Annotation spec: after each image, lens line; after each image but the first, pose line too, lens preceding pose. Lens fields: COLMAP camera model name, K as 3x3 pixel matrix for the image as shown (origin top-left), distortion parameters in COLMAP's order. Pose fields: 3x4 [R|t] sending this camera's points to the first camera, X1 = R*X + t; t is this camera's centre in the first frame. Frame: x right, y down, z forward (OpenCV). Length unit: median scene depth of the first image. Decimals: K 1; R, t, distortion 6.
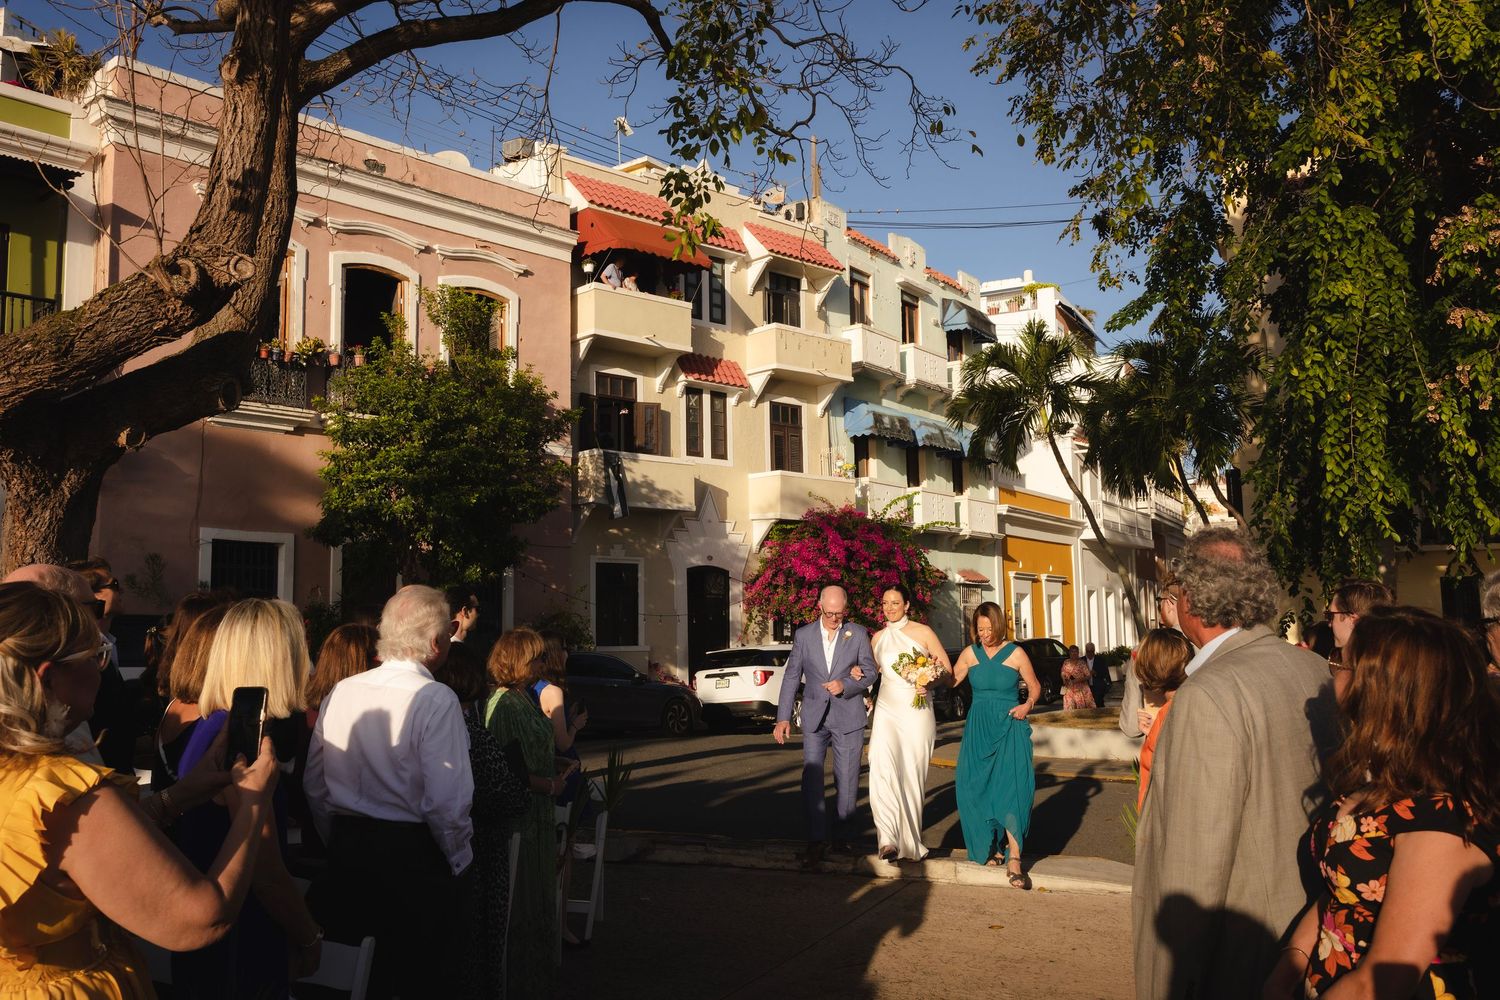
lens RADIAL K [[1206.7, 0, 740.0], [0, 1206.7, 501.3], [0, 0, 1]] dist [0.002845, -0.007556]
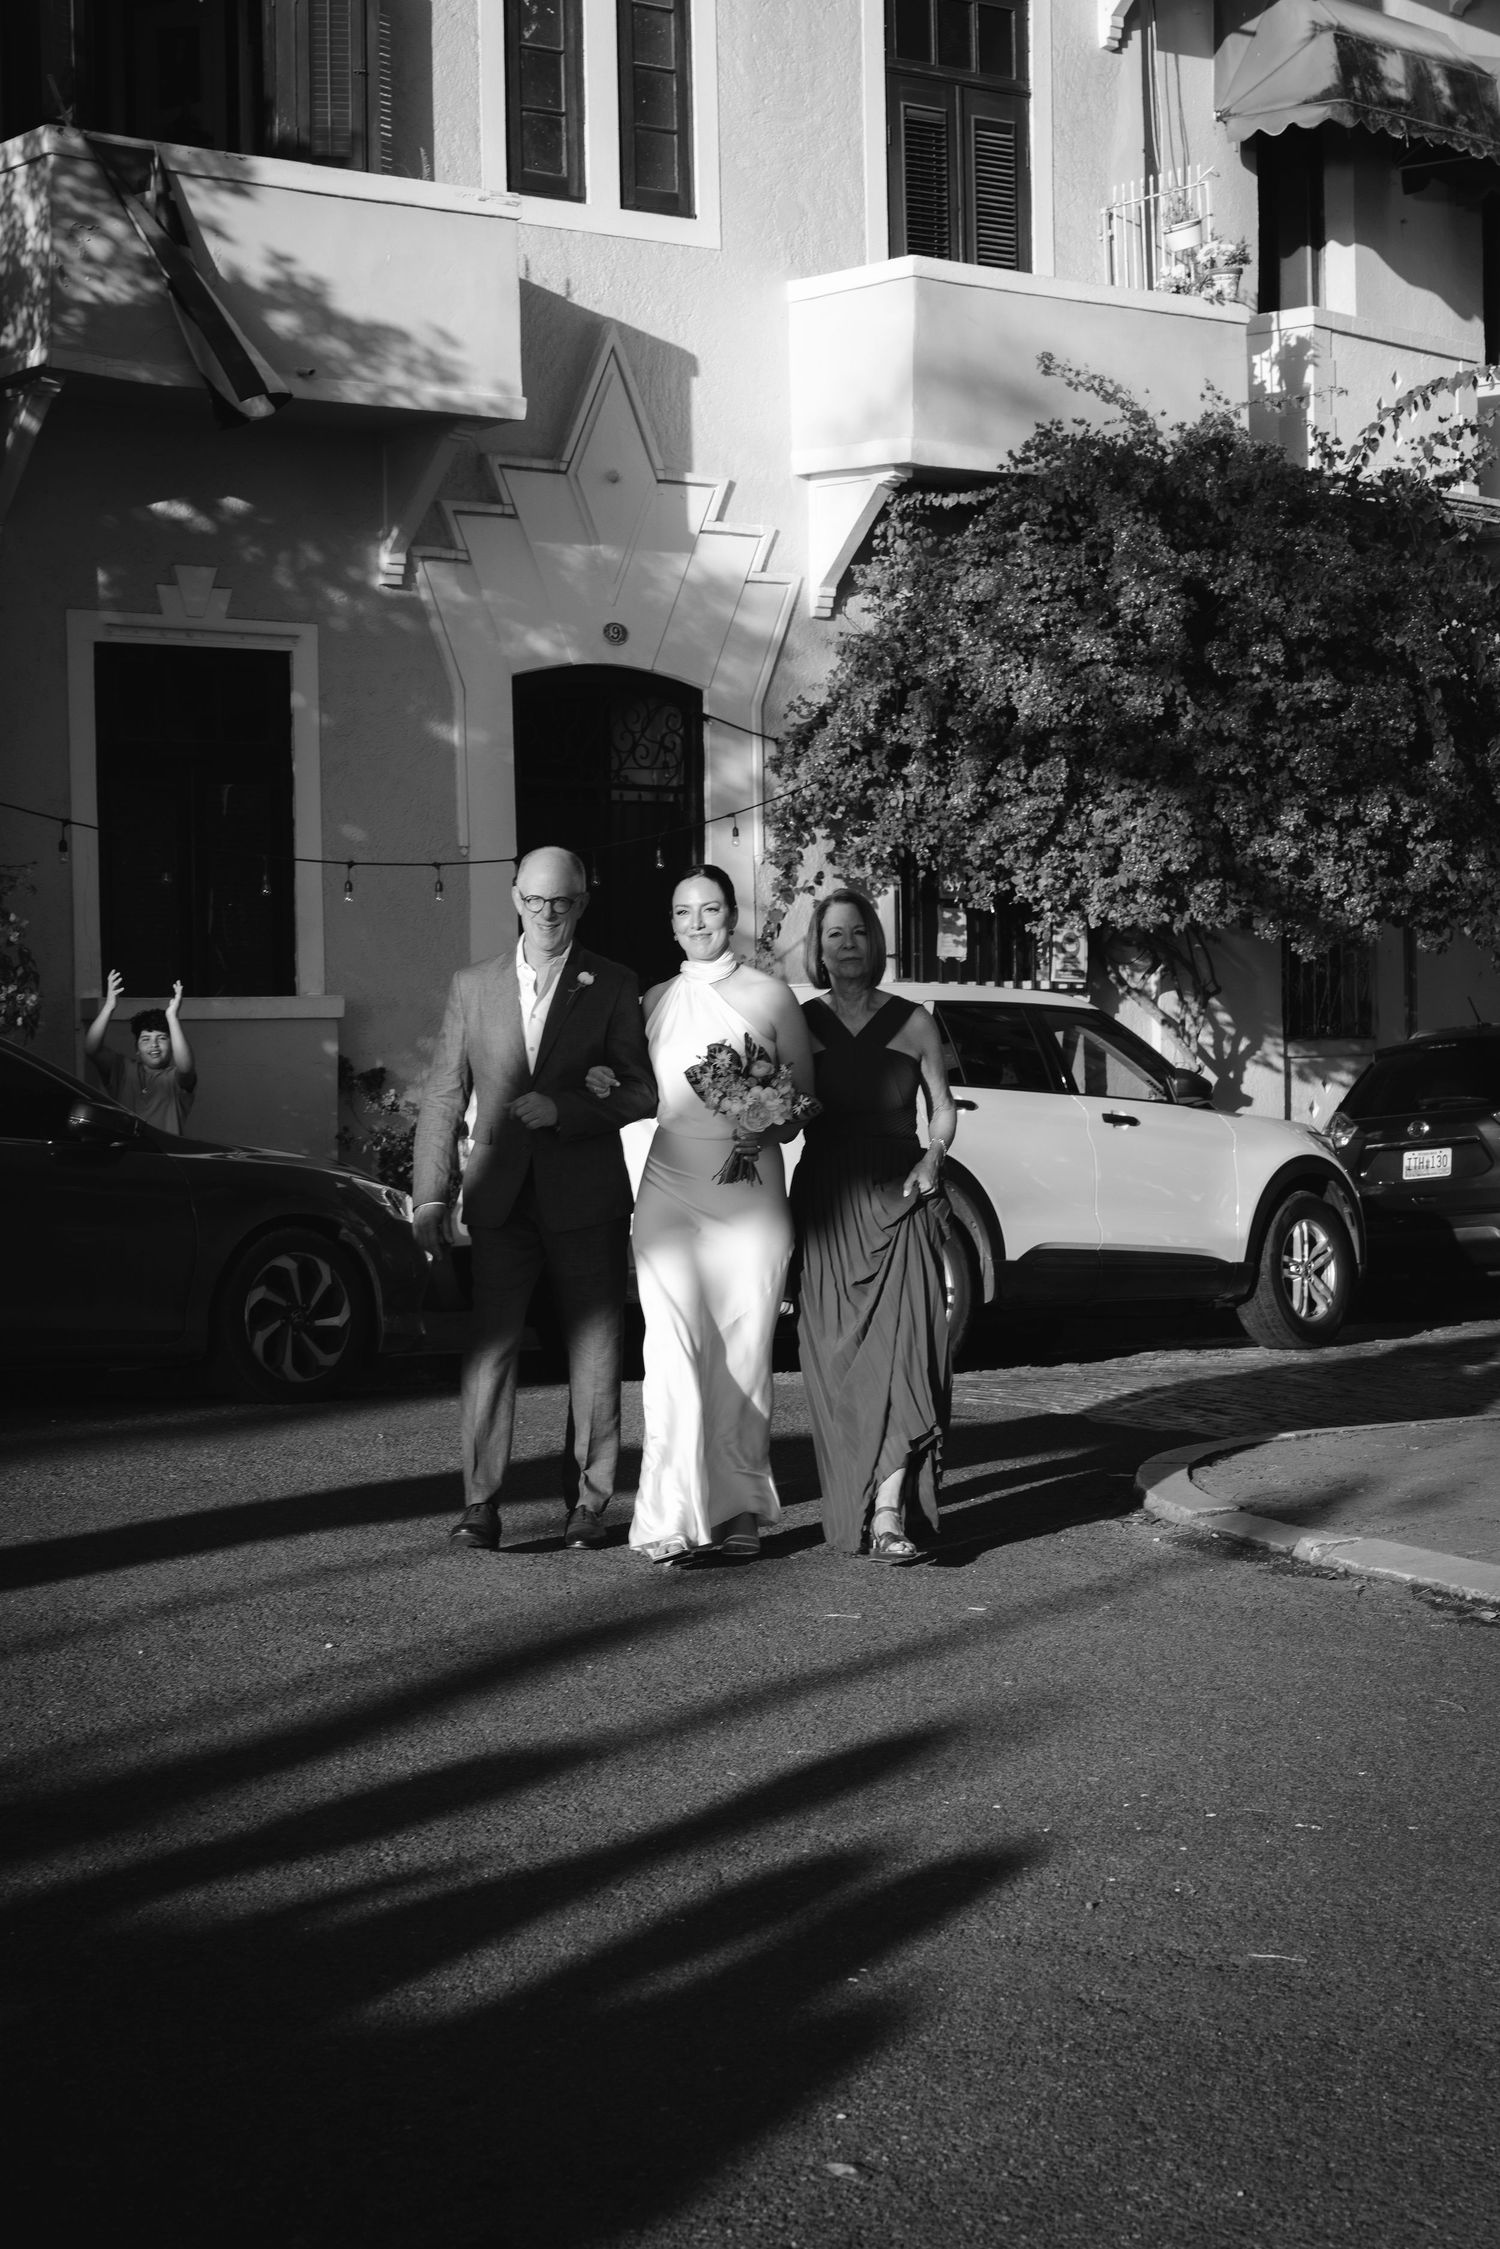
lens RADIAL K [[3735.2, 0, 750.0], [0, 3735.2, 1126.5], [0, 0, 1]] dist [0.003327, 0.068661]
pose [[0.996997, -0.000228, -0.077436, 0.059400], [0.011279, 0.989758, 0.142307, 0.039055], [0.076610, -0.142753, 0.986789, 0.262471]]
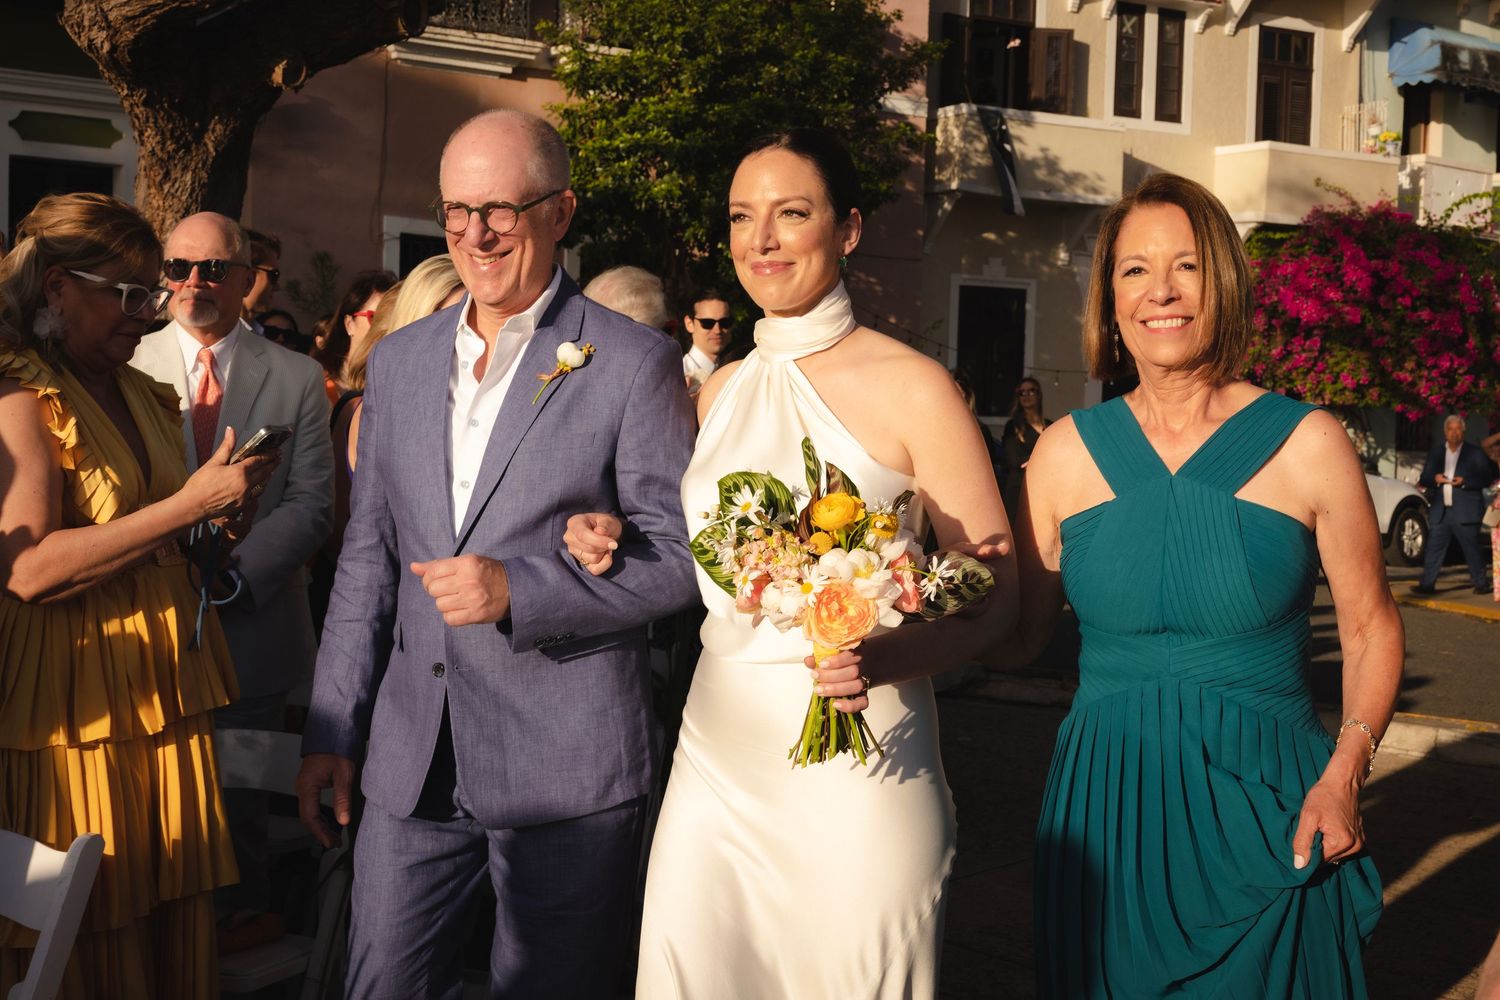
lens RADIAL K [[1939.1, 0, 750.0], [0, 1939.1, 500.0], [0, 0, 1]] dist [0.014667, -0.005913]
pose [[0.971617, 0.051436, -0.230900, 0.014864], [-0.015102, 0.987571, 0.156445, 0.003655], [0.236077, -0.148517, 0.960318, -0.029064]]
